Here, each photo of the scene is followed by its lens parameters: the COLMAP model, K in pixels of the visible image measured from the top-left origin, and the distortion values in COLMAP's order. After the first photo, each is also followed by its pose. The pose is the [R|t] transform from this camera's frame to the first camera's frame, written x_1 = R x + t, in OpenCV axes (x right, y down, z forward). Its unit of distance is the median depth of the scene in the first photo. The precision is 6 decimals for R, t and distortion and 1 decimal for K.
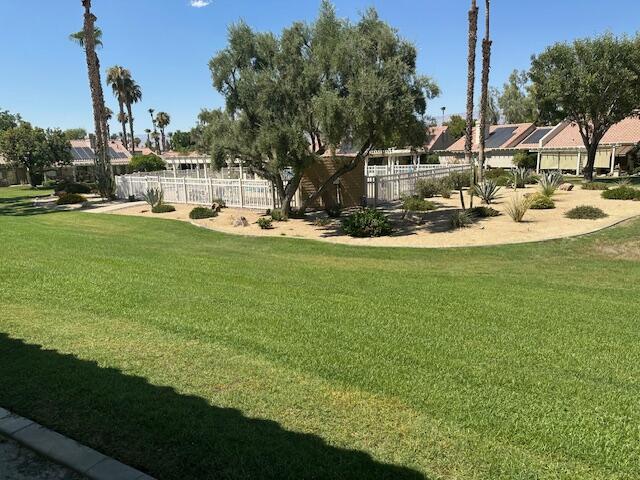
lens RADIAL K [[443.7, 0, 320.0], [0, 443.7, 240.0], [0, 0, 1]] dist [0.047868, -0.000134]
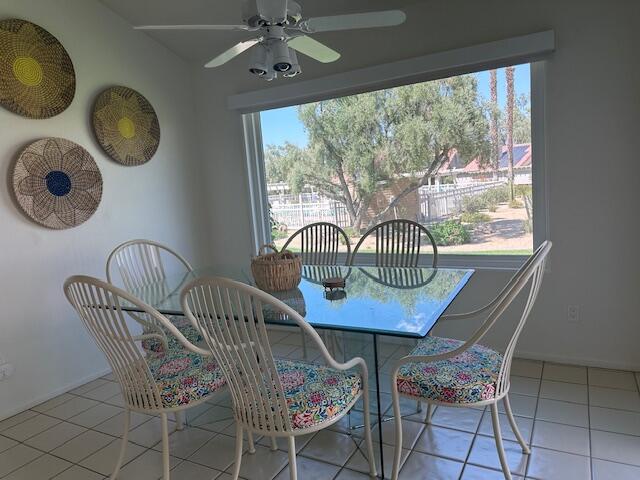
lens RADIAL K [[443.7, 0, 320.0], [0, 443.7, 240.0], [0, 0, 1]] dist [0.047868, -0.000134]
pose [[0.998738, -0.050152, 0.002485, -0.177841], [0.050207, 0.996580, -0.065631, 0.030219], [0.000815, 0.065673, 0.997841, -0.089473]]
